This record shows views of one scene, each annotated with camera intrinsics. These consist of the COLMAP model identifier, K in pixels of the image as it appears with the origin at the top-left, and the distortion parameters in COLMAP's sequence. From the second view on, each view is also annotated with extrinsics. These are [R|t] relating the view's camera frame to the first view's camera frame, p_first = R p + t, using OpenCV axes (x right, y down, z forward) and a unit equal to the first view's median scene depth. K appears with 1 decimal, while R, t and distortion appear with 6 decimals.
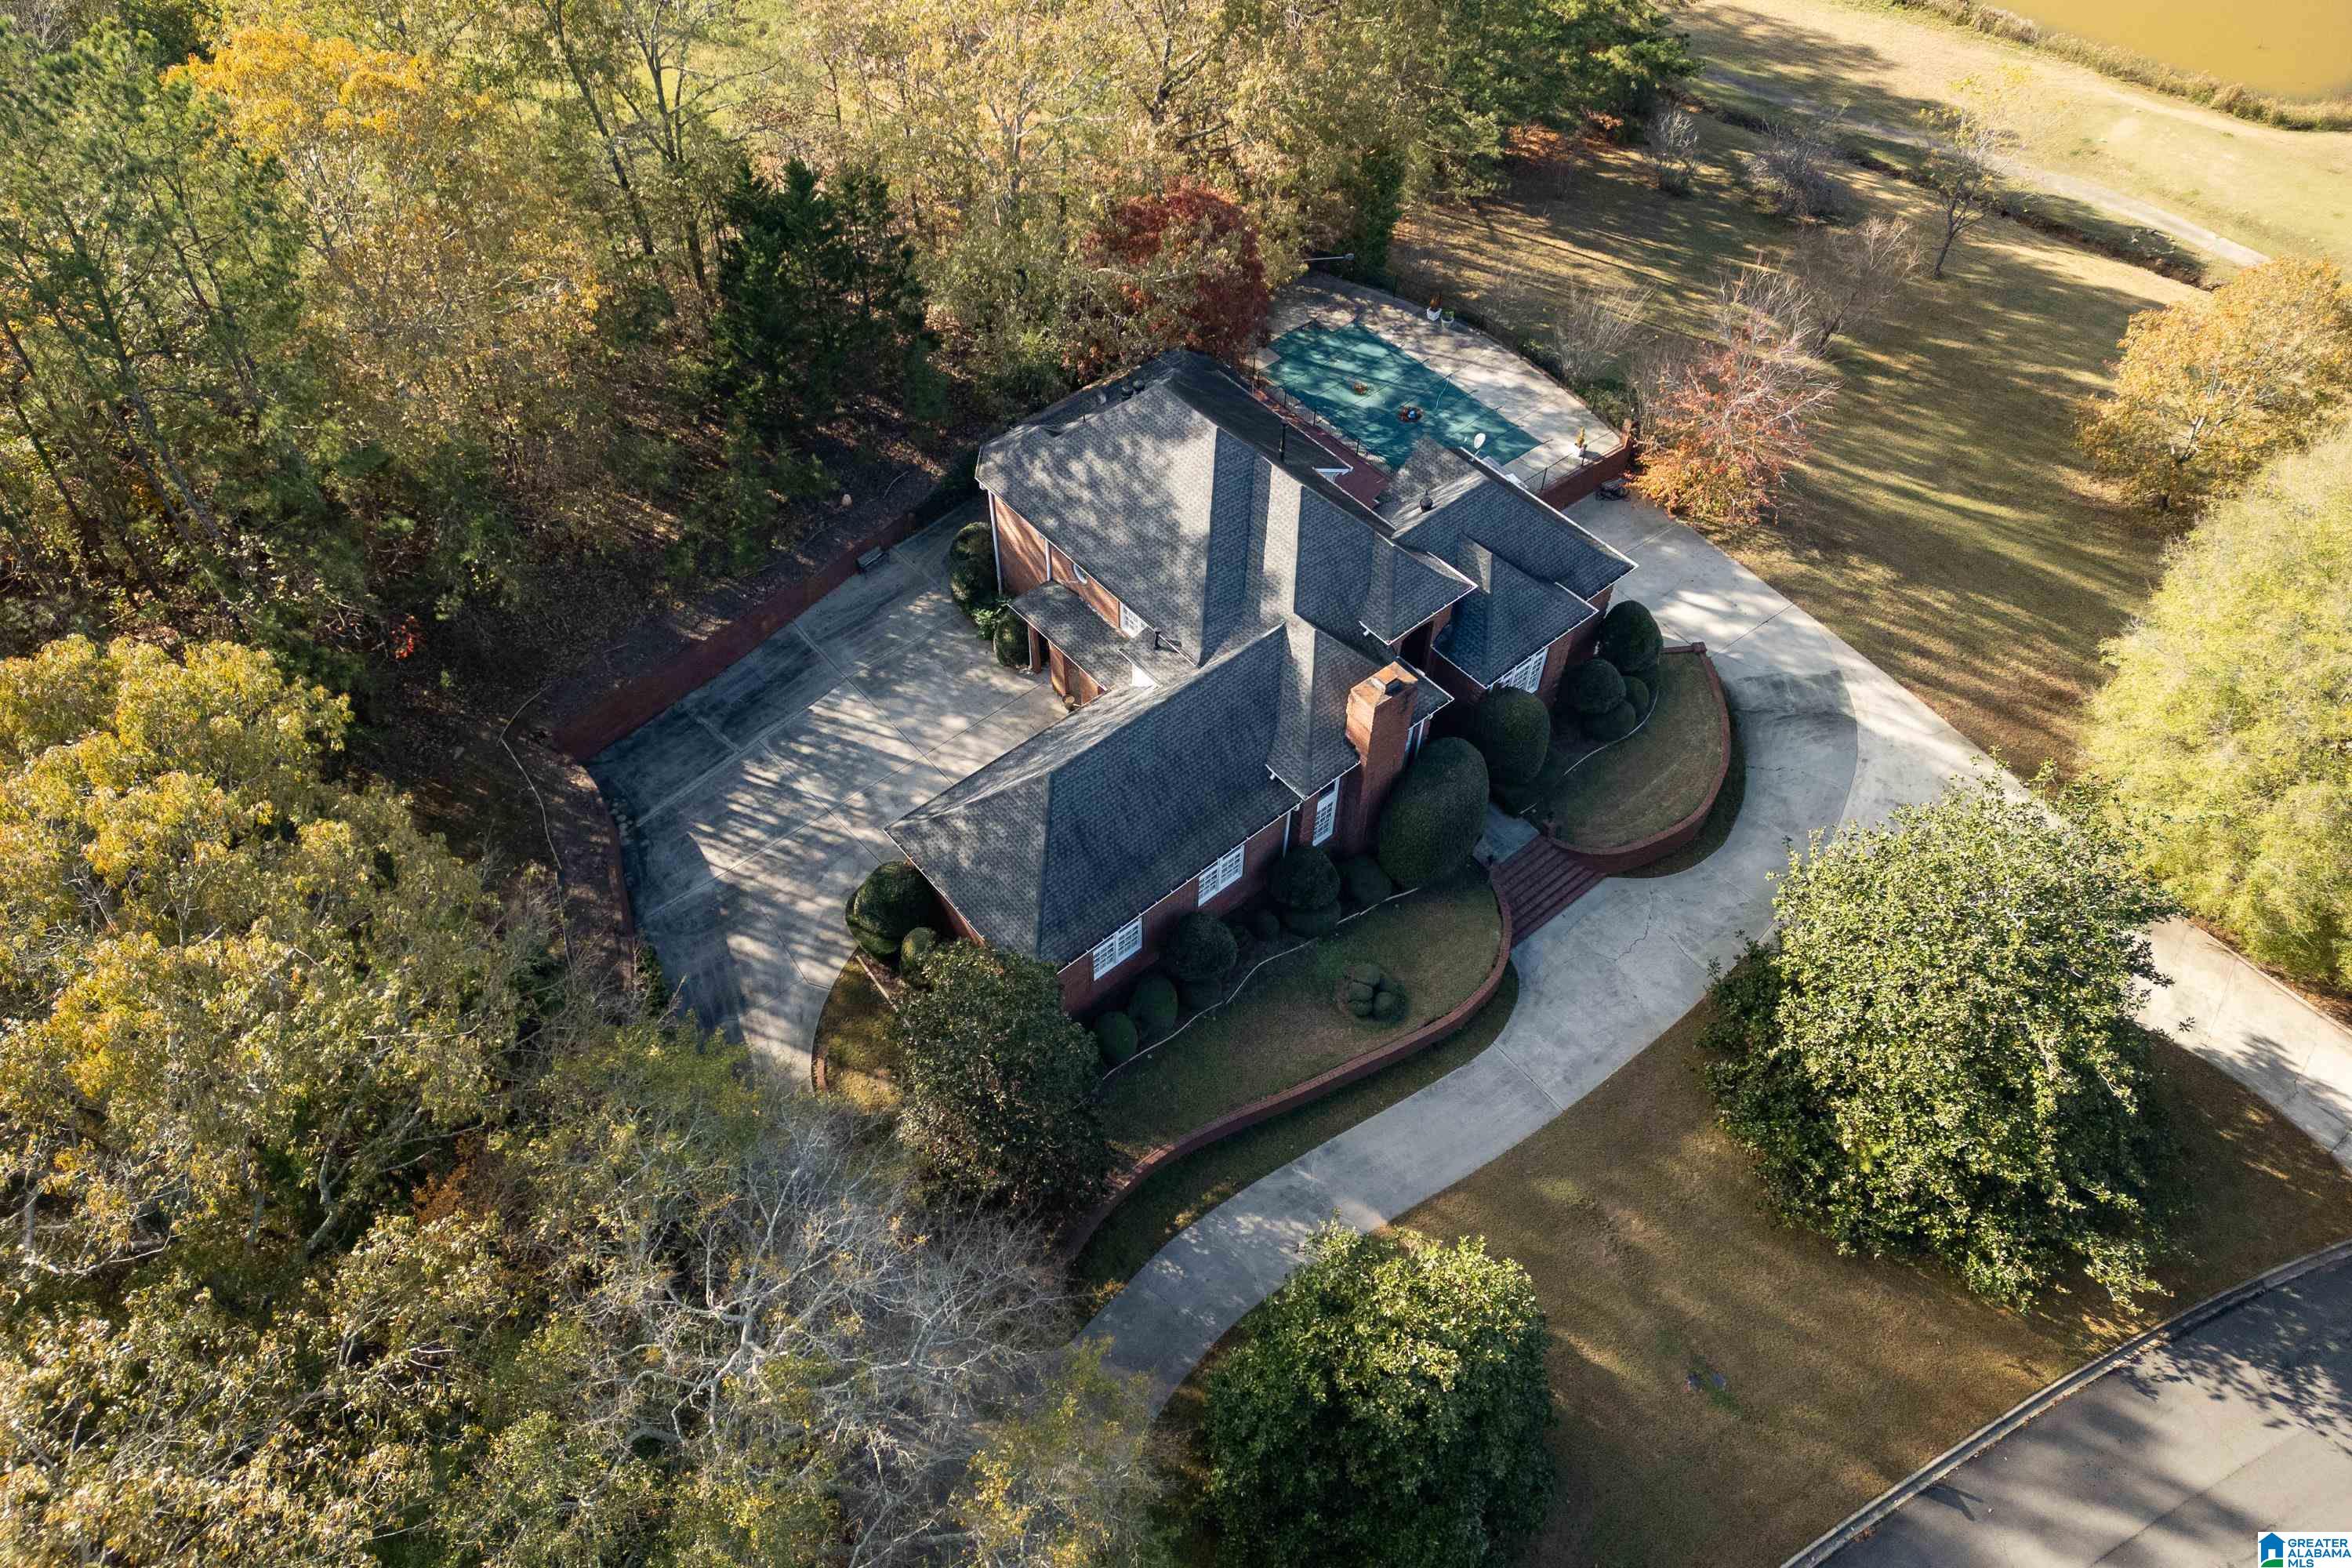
lens RADIAL K [[1600.9, 0, 1140.6], [0, 1600.9, 732.7], [0, 0, 1]] dist [0.065909, -0.068689]
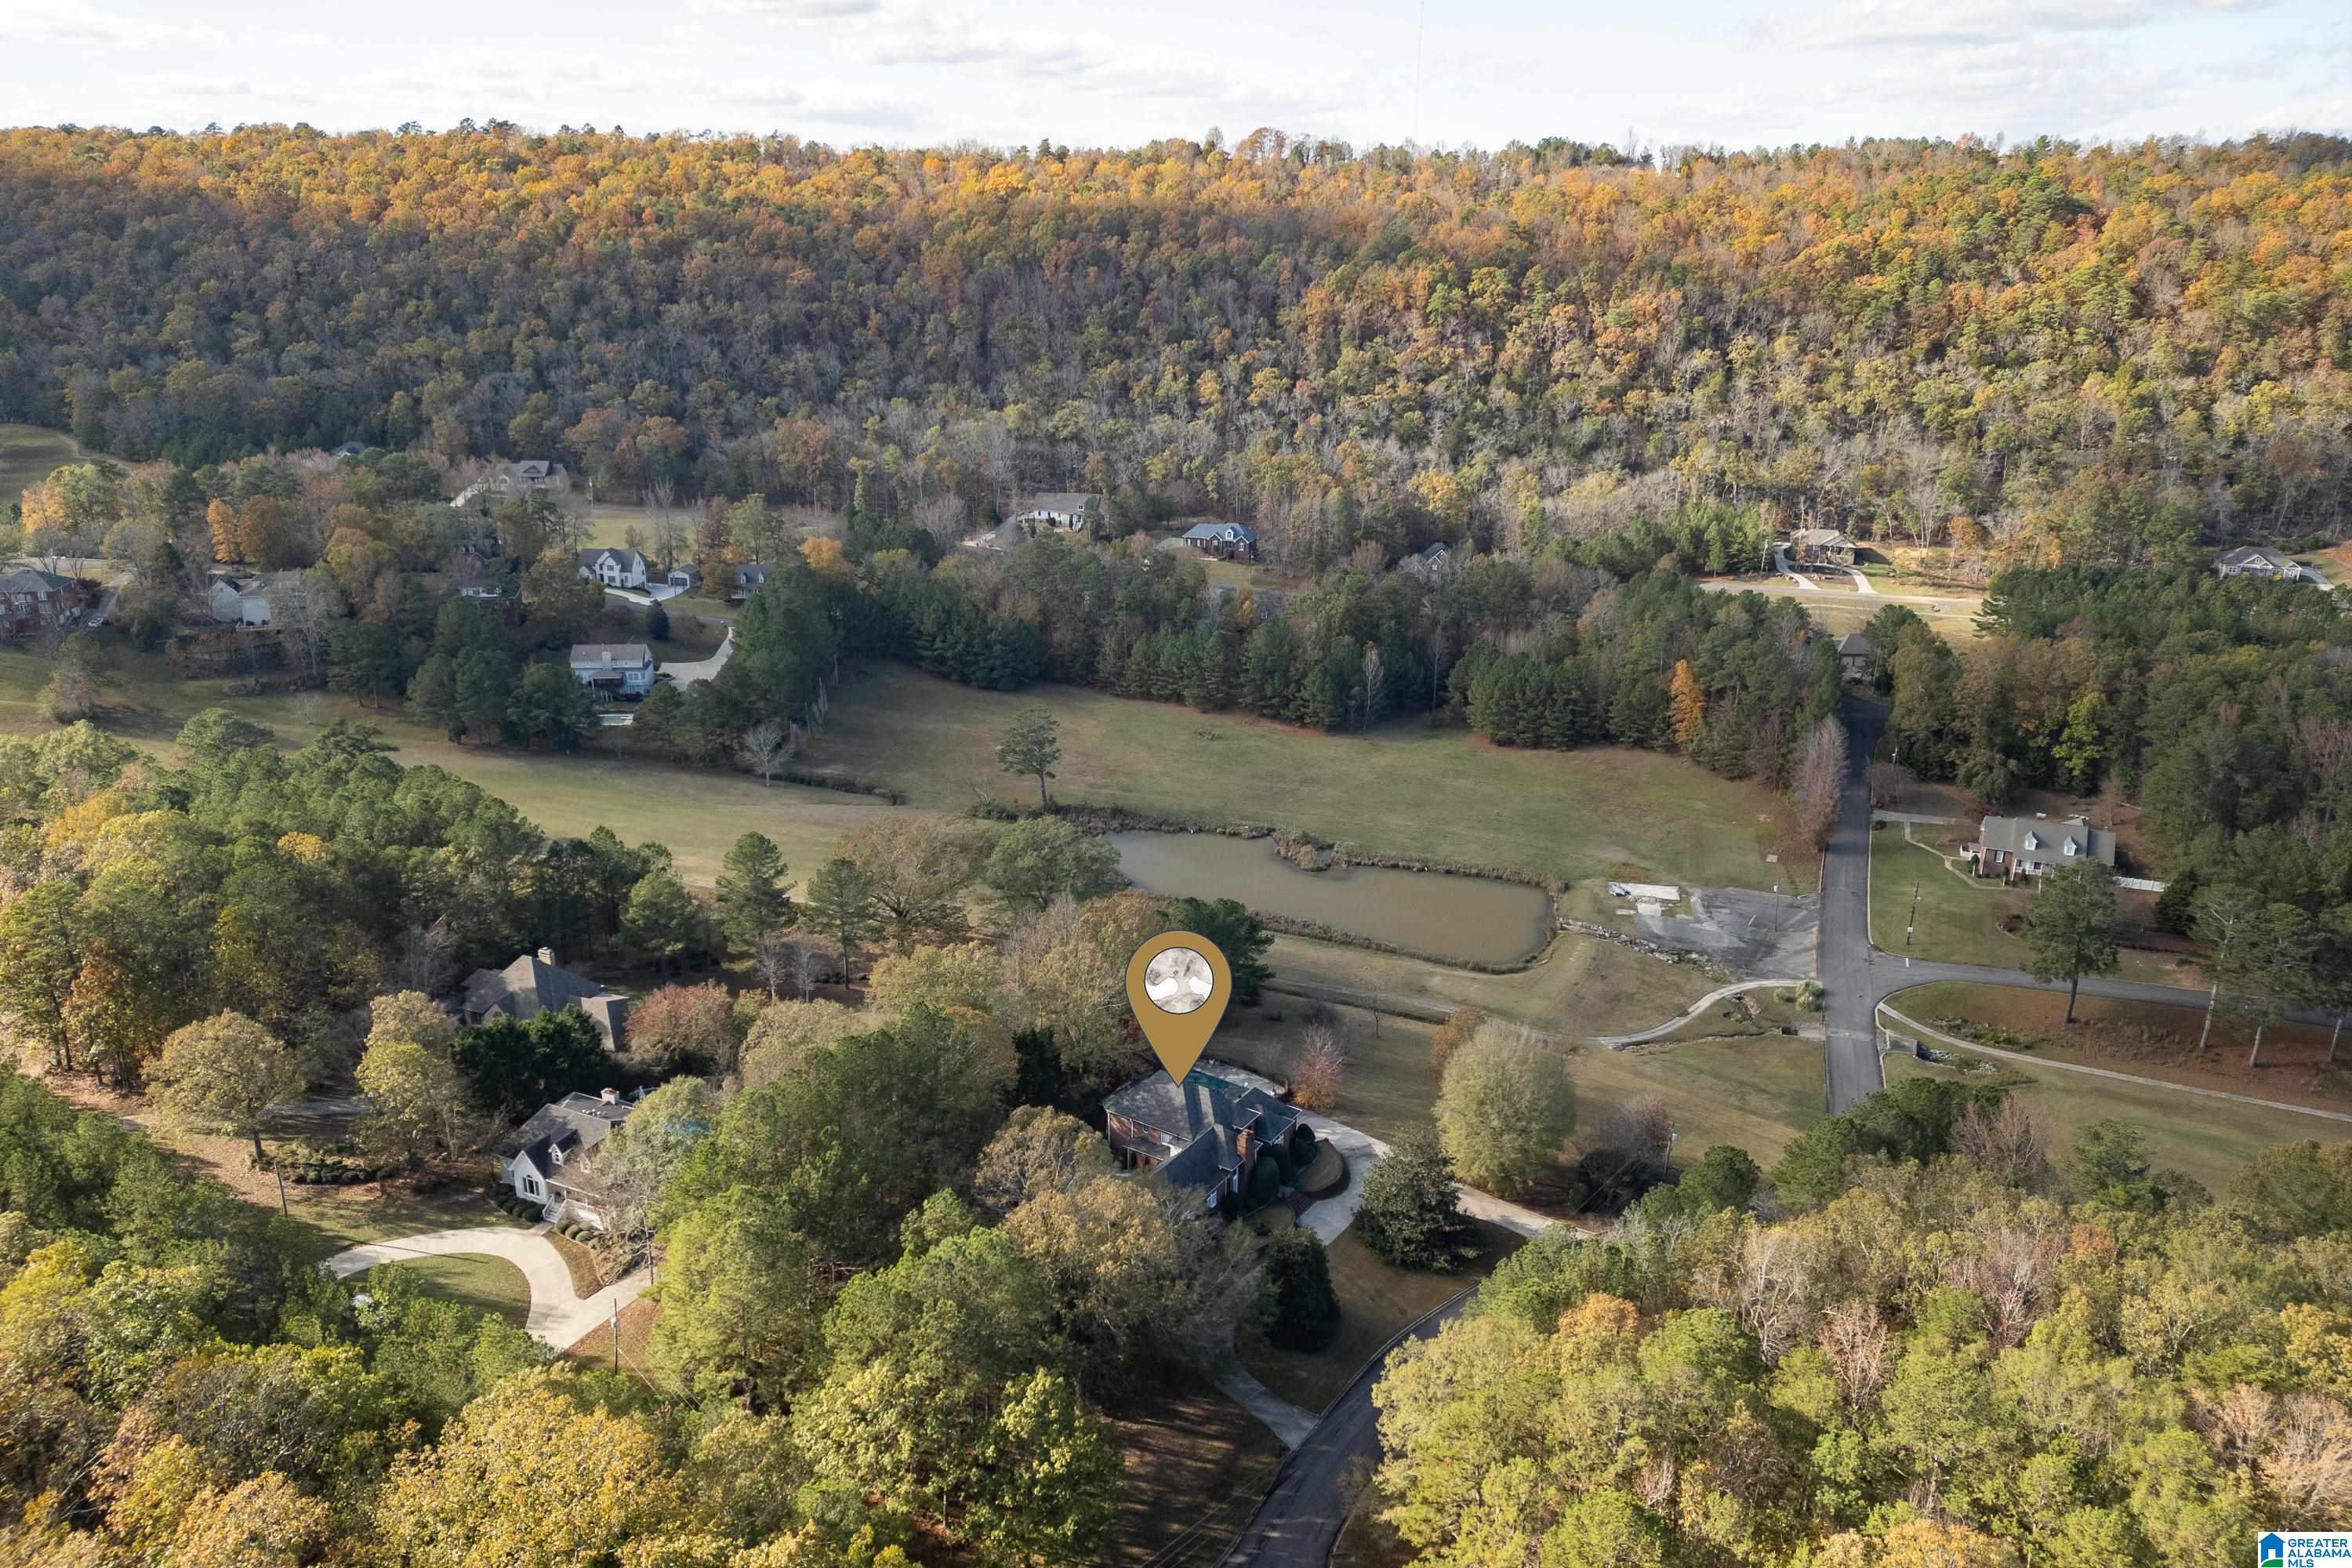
lens RADIAL K [[1562.5, 0, 1153.7], [0, 1562.5, 788.1], [0, 0, 1]] dist [0.065612, -0.079396]
pose [[0.960526, -0.076654, 0.267419, -0.763420], [0.202125, 0.852792, -0.481551, 0.787620], [-0.191140, 0.516595, 0.834623, -1.899493]]
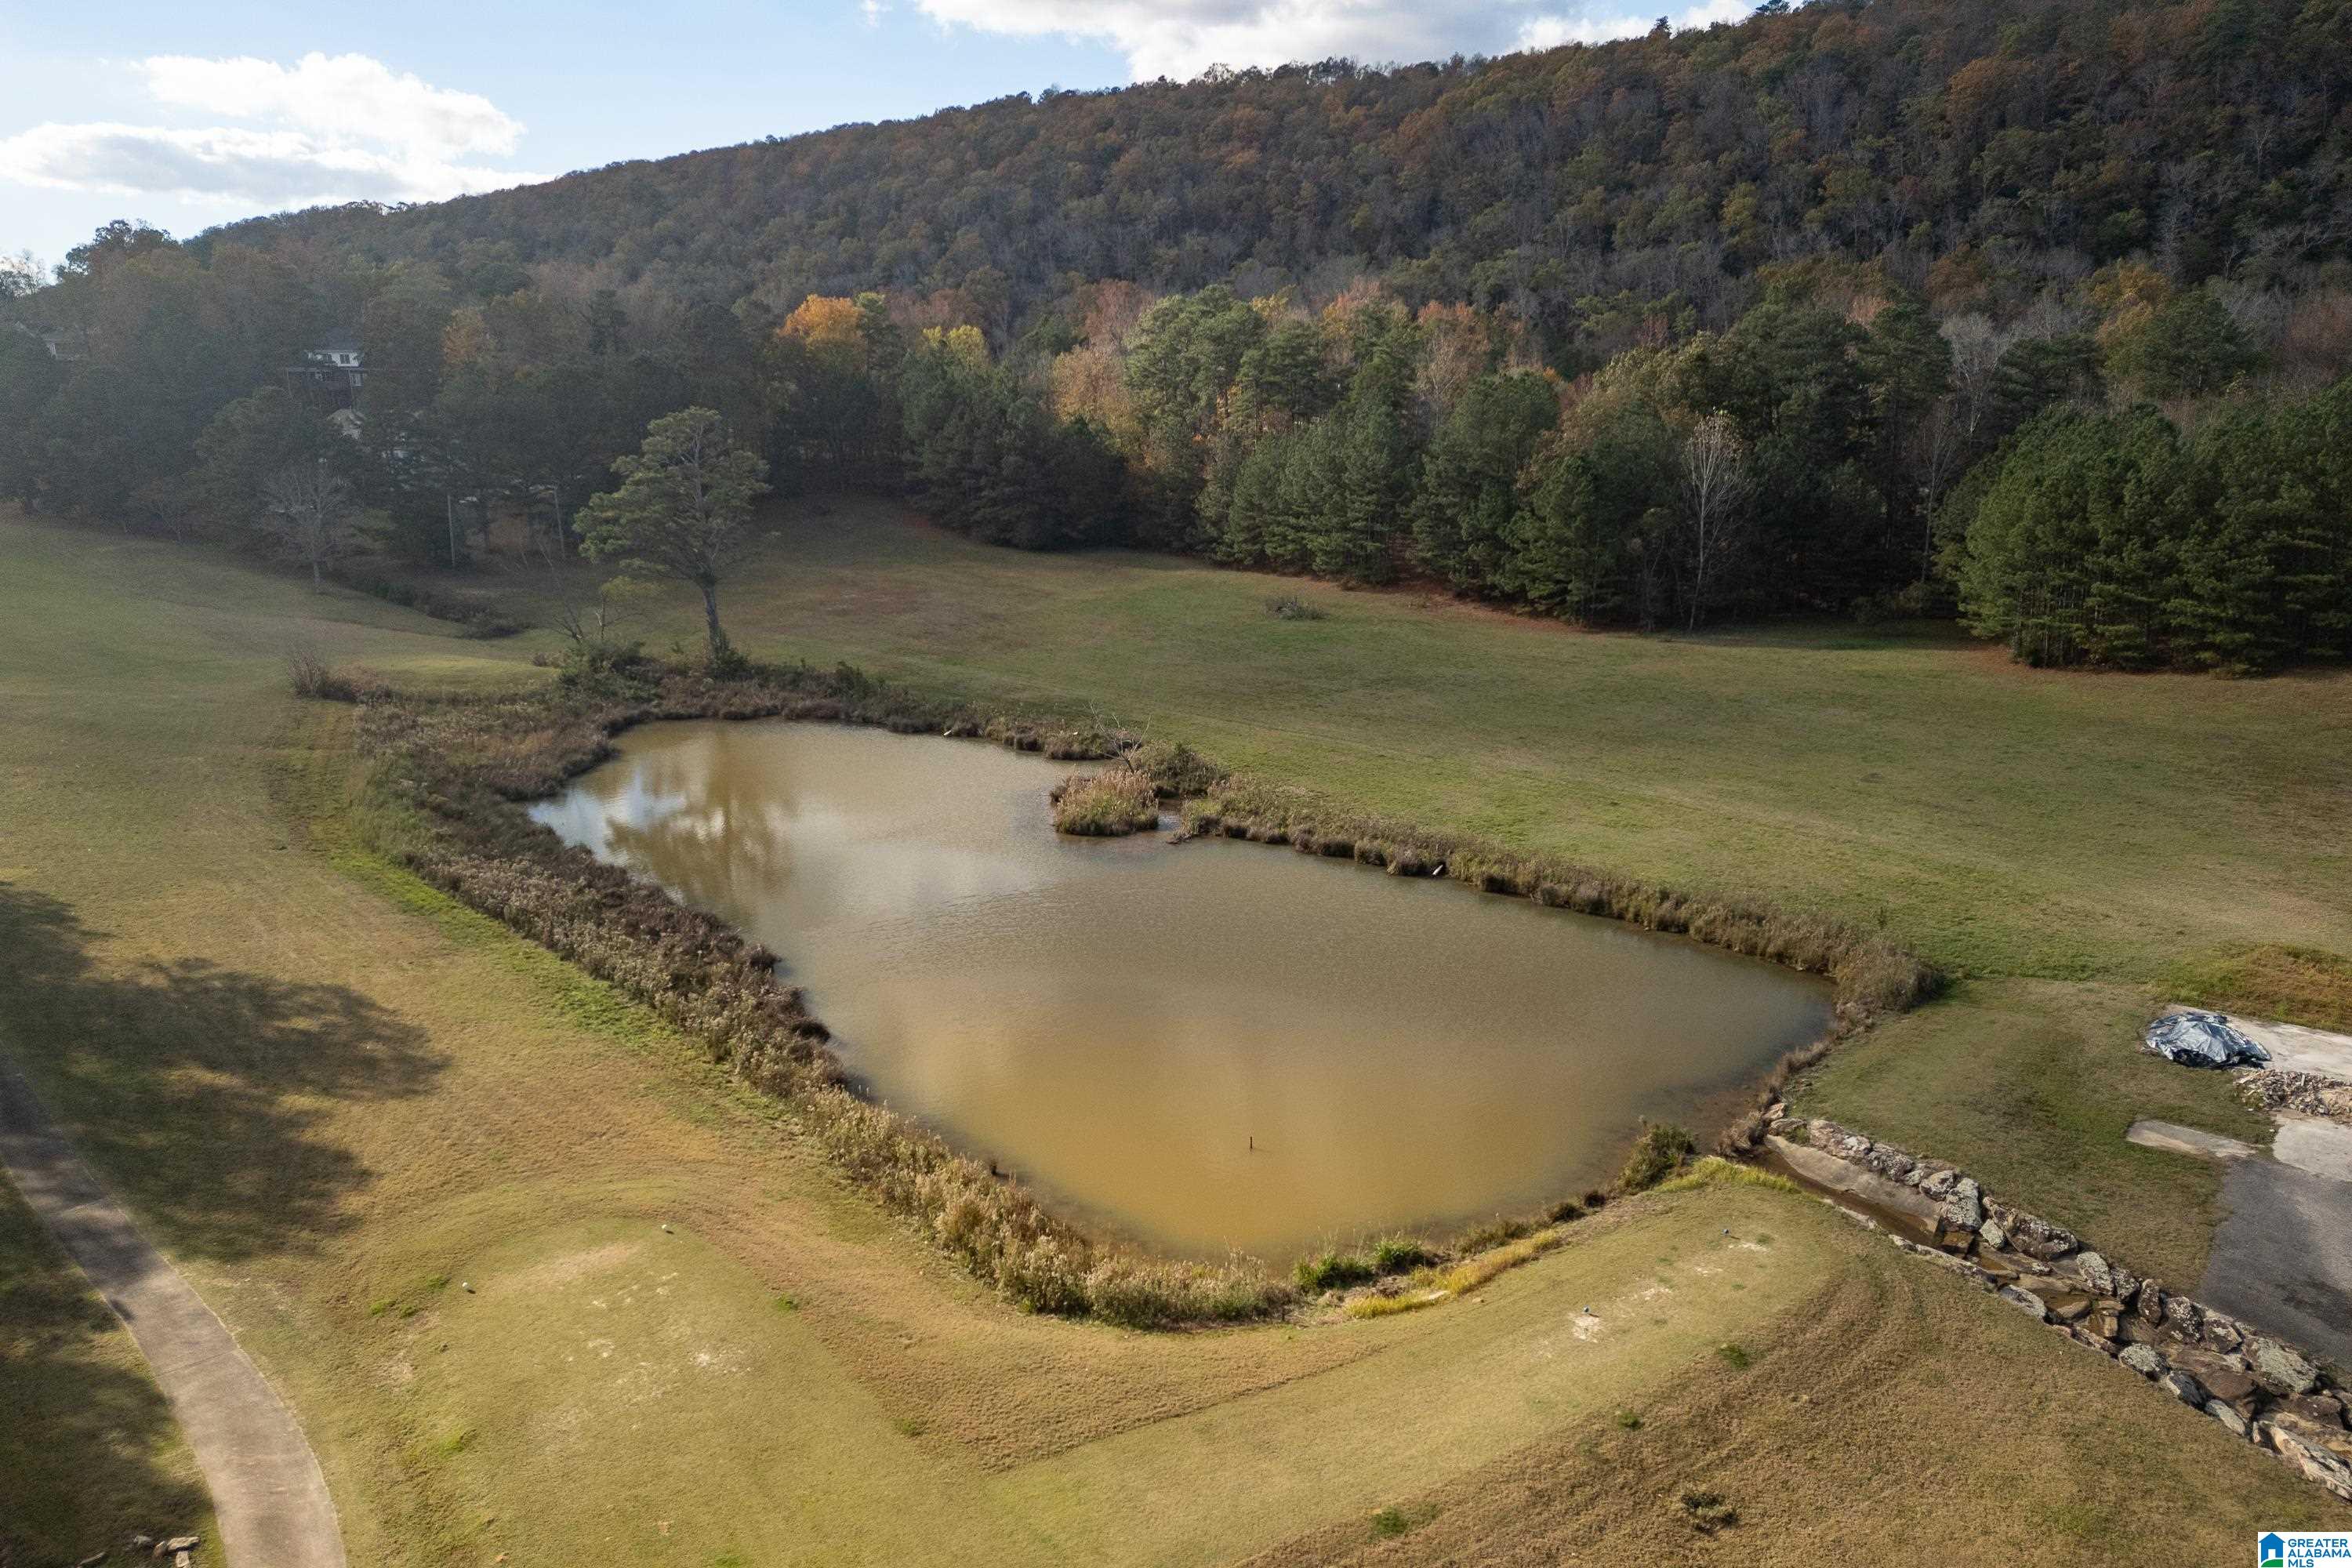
lens RADIAL K [[1665.3, 0, 1176.0], [0, 1665.3, 784.0], [0, 0, 1]] dist [0.080523, -0.072360]
pose [[0.986383, 0.050897, -0.156390, 1.418063], [-0.133690, 0.801971, -0.582210, -0.418614], [0.095787, 0.595190, 0.797855, 1.039975]]
